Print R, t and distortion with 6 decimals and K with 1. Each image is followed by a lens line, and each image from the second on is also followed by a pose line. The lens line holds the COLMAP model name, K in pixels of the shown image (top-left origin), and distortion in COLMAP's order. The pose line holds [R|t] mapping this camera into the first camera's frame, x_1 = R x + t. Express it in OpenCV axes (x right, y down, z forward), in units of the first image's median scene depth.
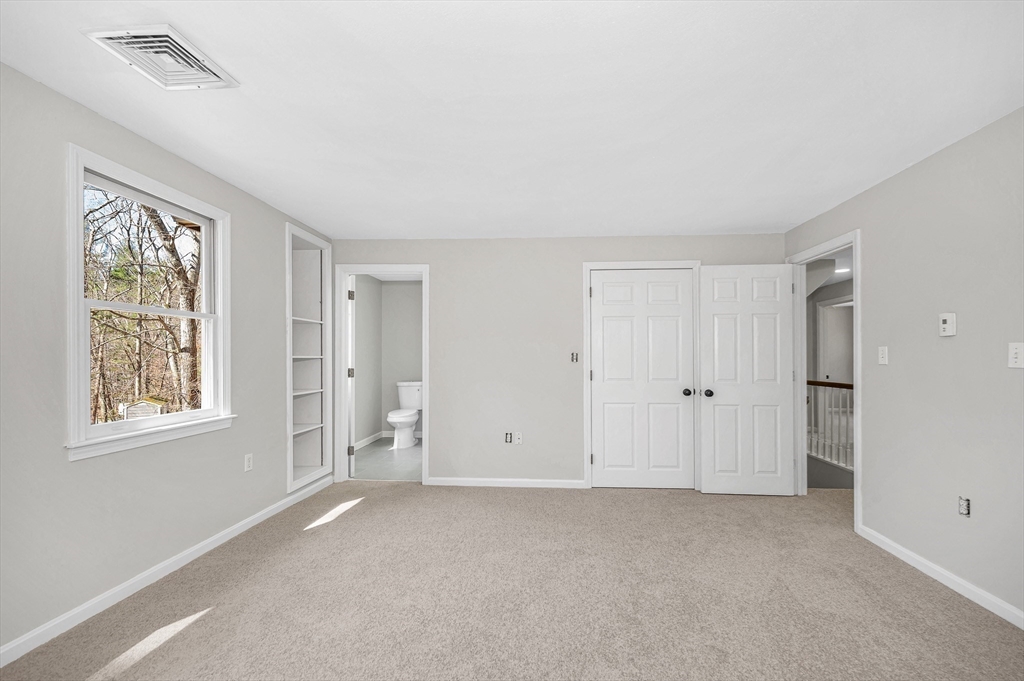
lens RADIAL K [[429.3, 0, 513.2], [0, 429.3, 354.9], [0, 0, 1]] dist [0.000443, 0.000076]
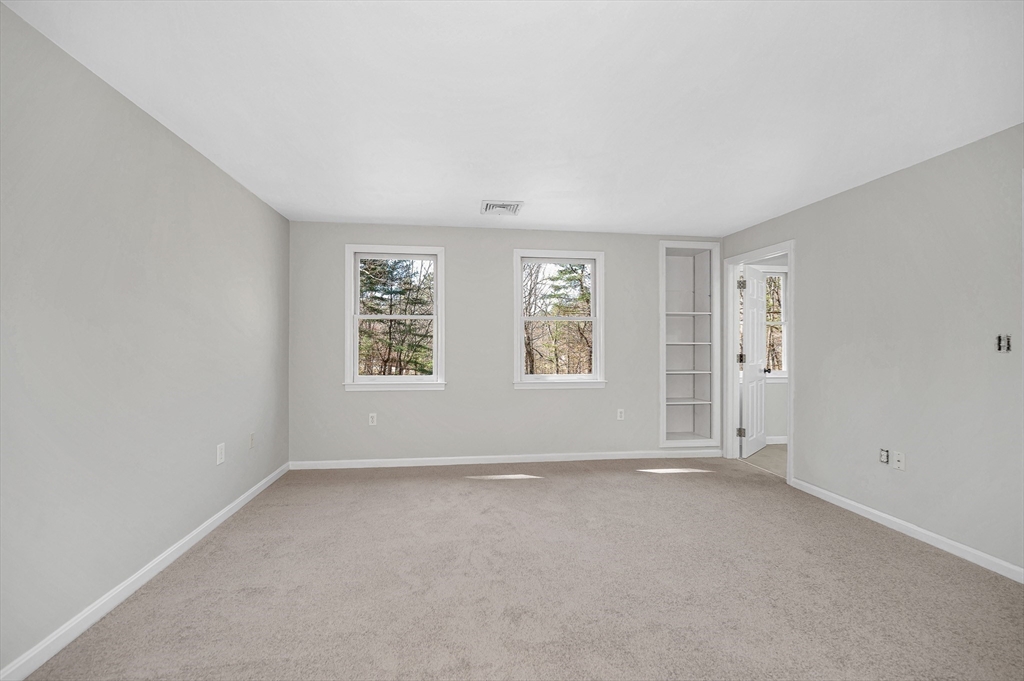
lens RADIAL K [[411.6, 0, 512.0], [0, 411.6, 340.5], [0, 0, 1]] dist [-0.008397, -0.000173]
pose [[0.213234, -0.008752, -0.976962, 0.544817], [0.002426, 0.999962, -0.008428, 0.005281], [0.976998, -0.000572, 0.213247, 0.261563]]
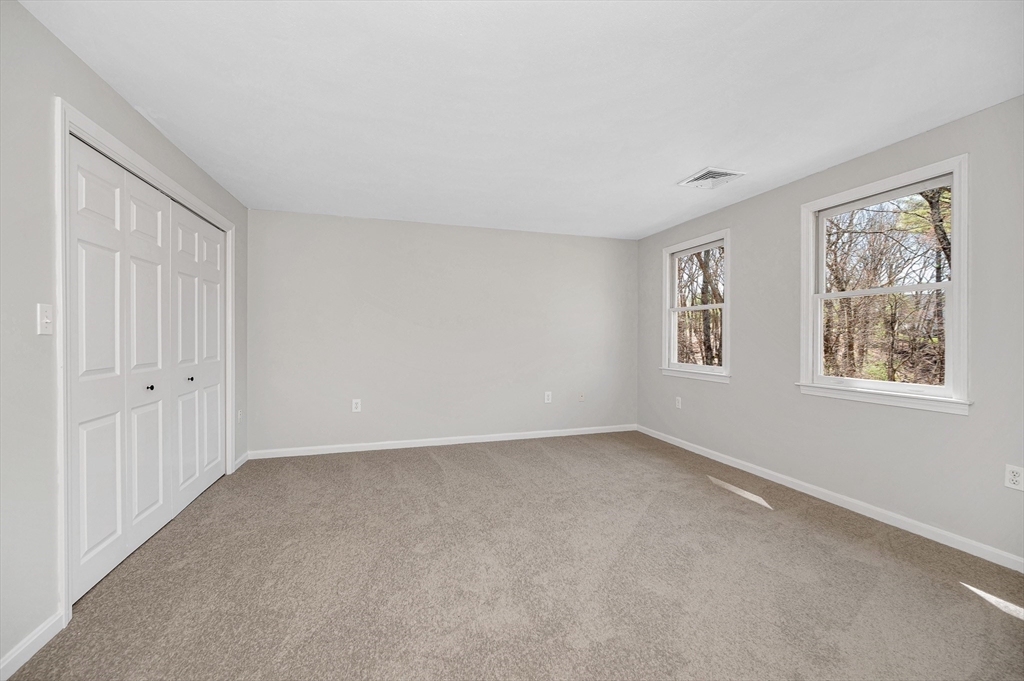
lens RADIAL K [[410.7, 0, 516.4], [0, 410.7, 333.6], [0, 0, 1]] dist [-0.000967, -0.000033]
pose [[-0.912624, -0.002617, -0.408791, 0.329701], [0.001623, 0.999948, -0.010026, 0.013848], [0.408797, -0.009813, -0.912573, 1.016874]]
